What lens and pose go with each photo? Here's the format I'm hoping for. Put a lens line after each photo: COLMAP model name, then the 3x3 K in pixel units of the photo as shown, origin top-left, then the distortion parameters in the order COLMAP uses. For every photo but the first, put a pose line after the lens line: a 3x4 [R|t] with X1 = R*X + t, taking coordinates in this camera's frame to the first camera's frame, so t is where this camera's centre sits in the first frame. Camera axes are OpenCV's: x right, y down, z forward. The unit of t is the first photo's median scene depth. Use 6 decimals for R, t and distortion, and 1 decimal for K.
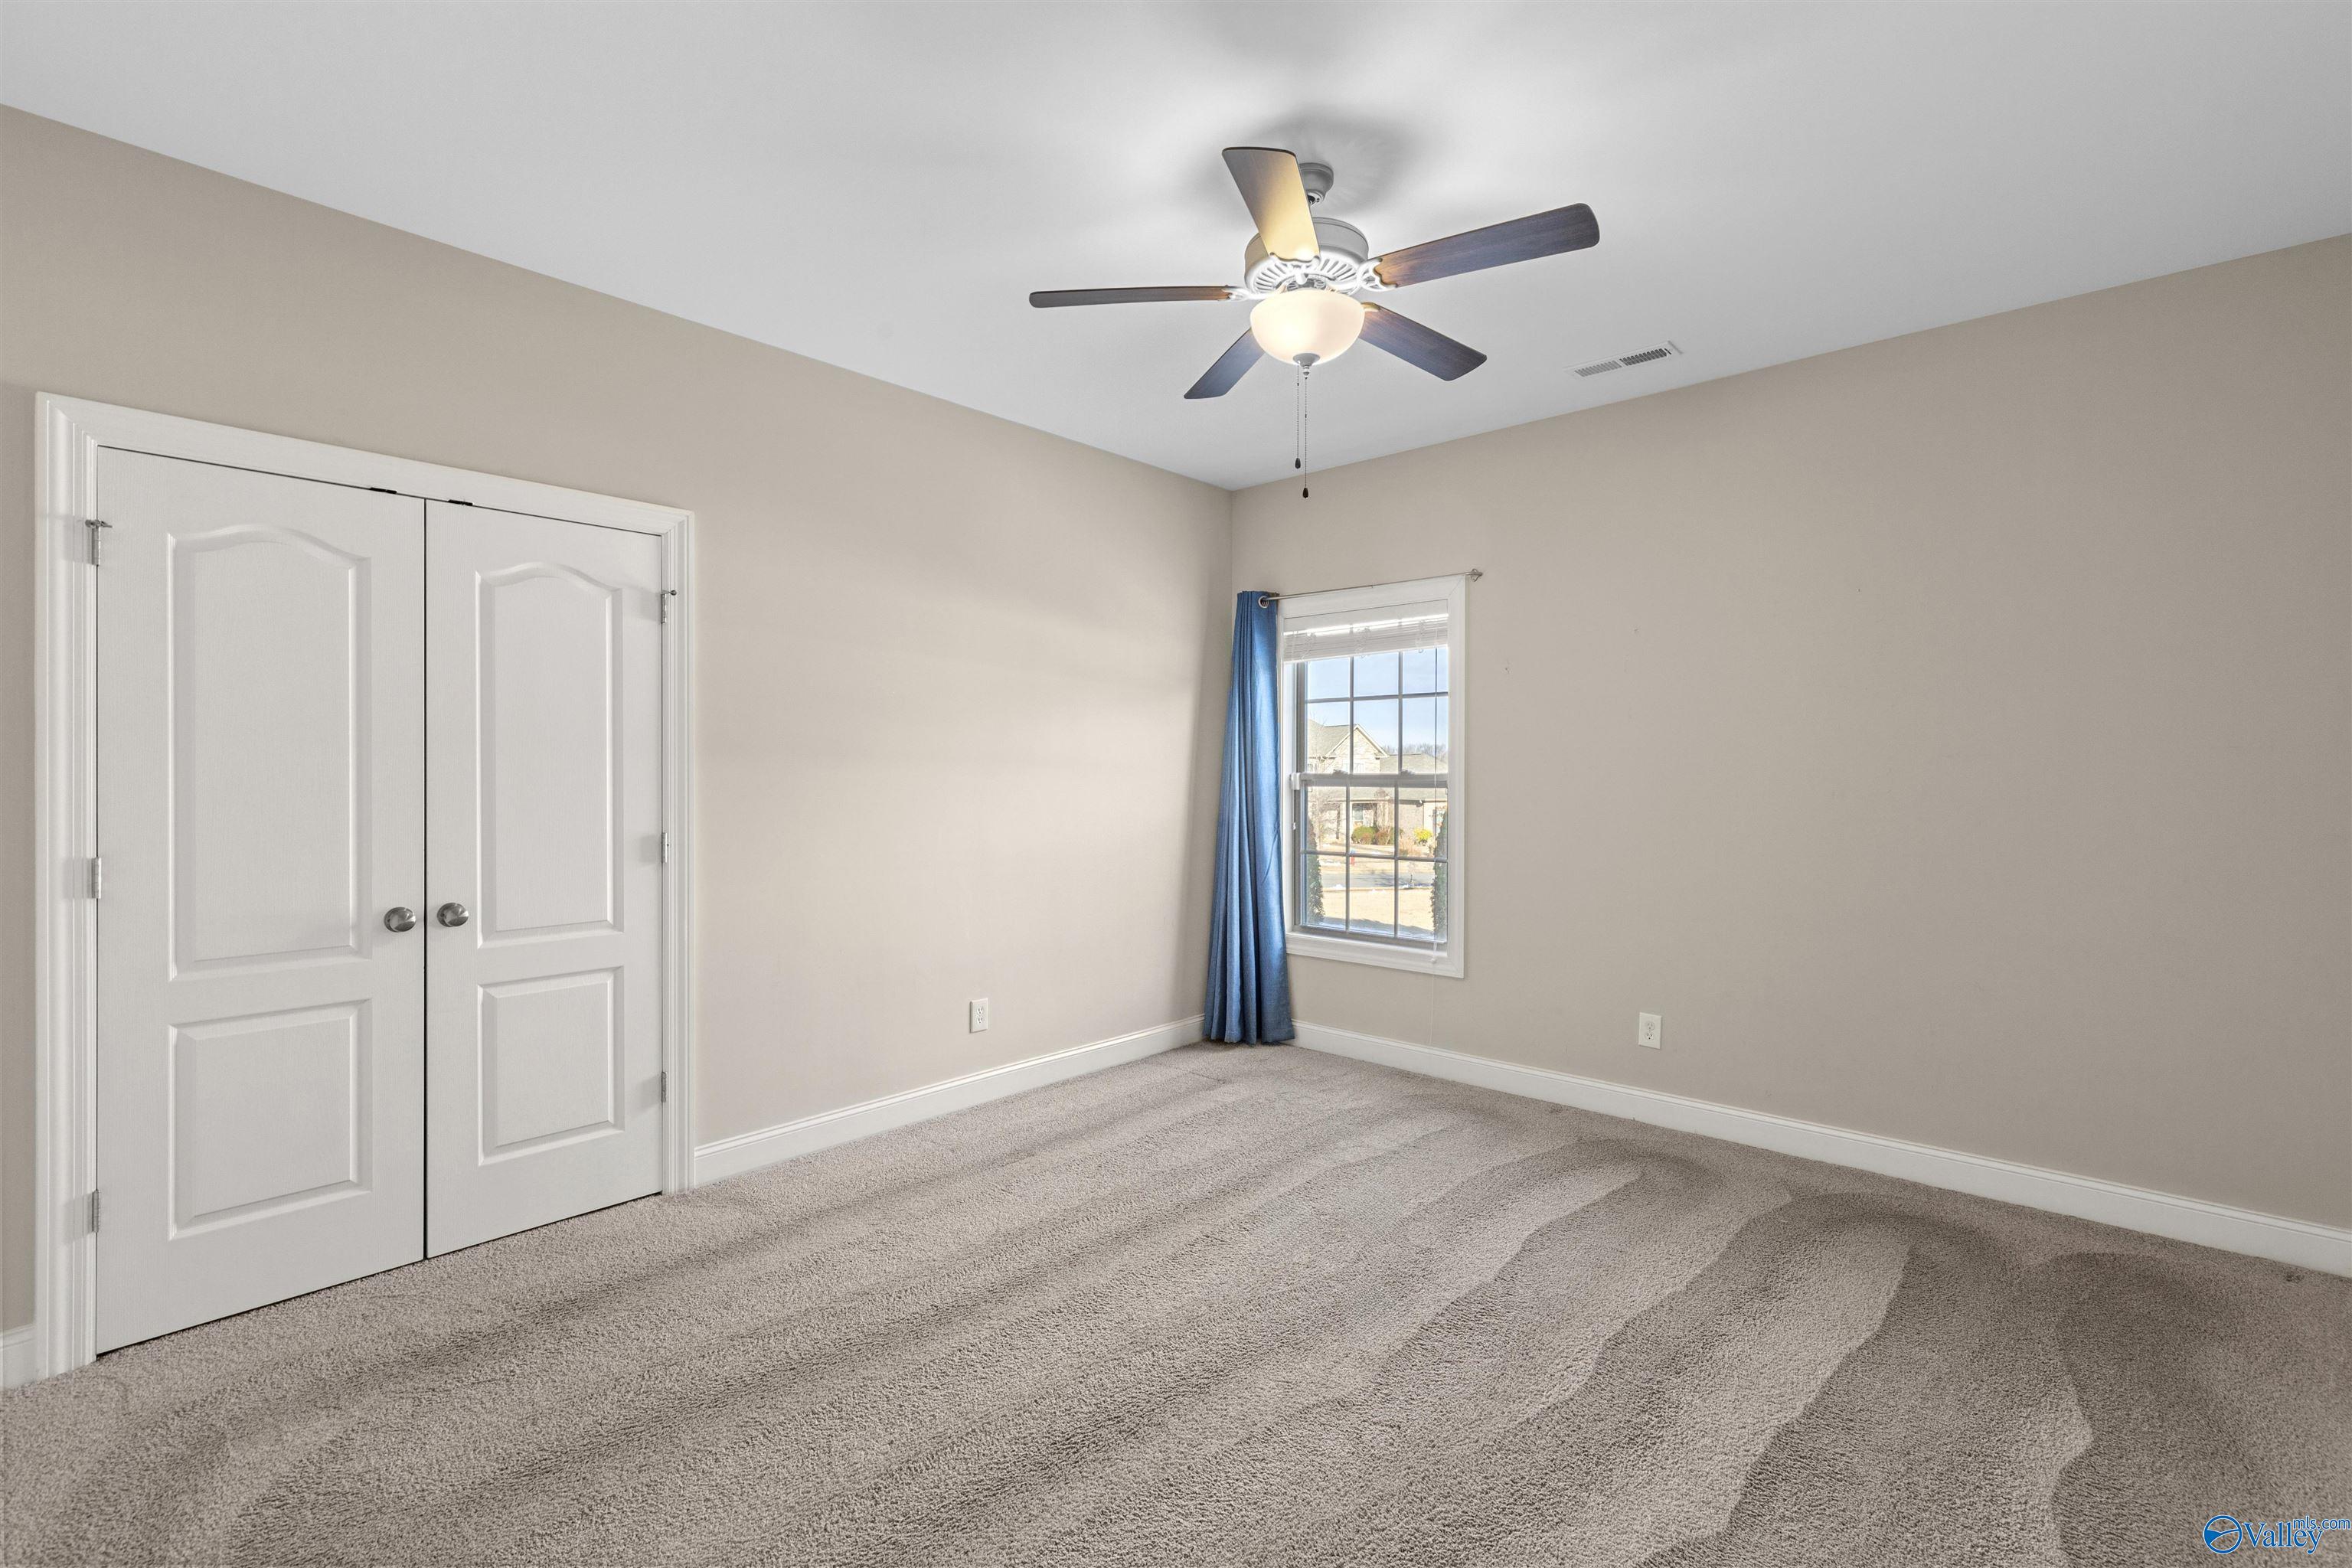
lens RADIAL K [[1051.8, 0, 1176.5], [0, 1051.8, 776.3], [0, 0, 1]] dist [0.005549, 0.000003]
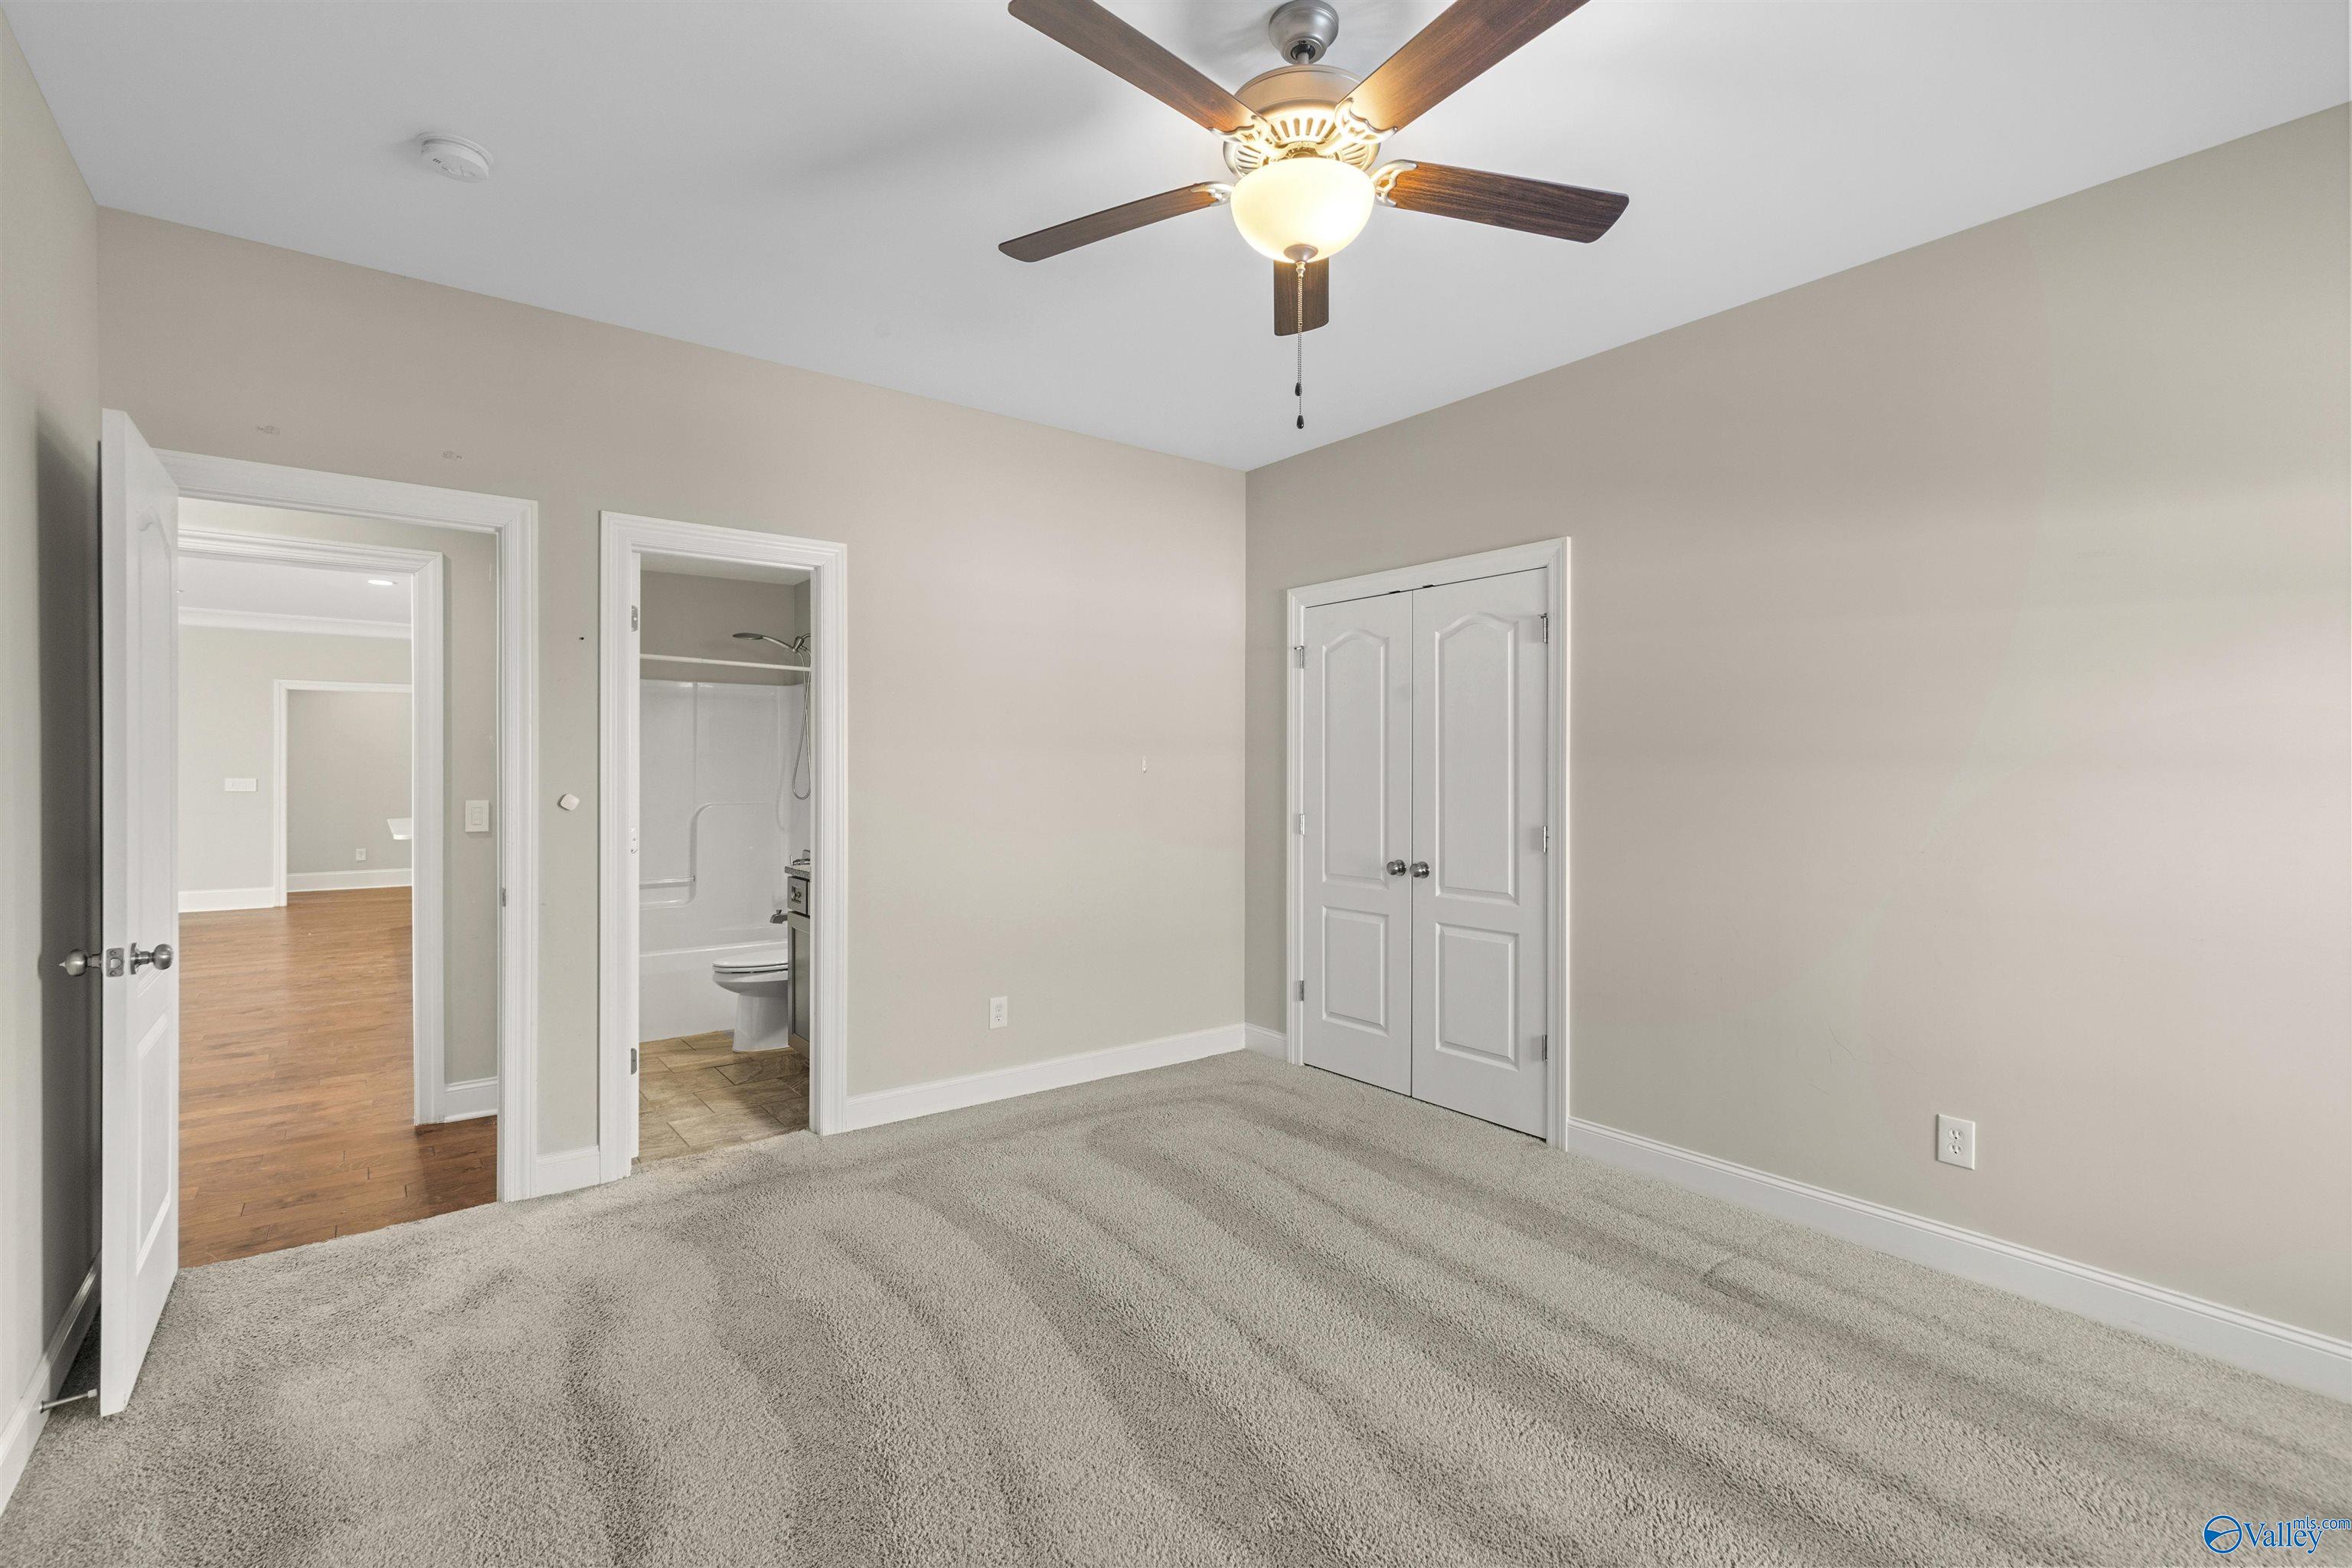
lens RADIAL K [[1051.8, 0, 1176.5], [0, 1051.8, 776.3], [0, 0, 1]] dist [0.005549, 0.000003]
pose [[-0.177839, 0.003515, -0.984053, 0.787442], [-0.011602, 0.999917, 0.005668, -0.002456], [0.983991, 0.012425, -0.177783, 0.897979]]
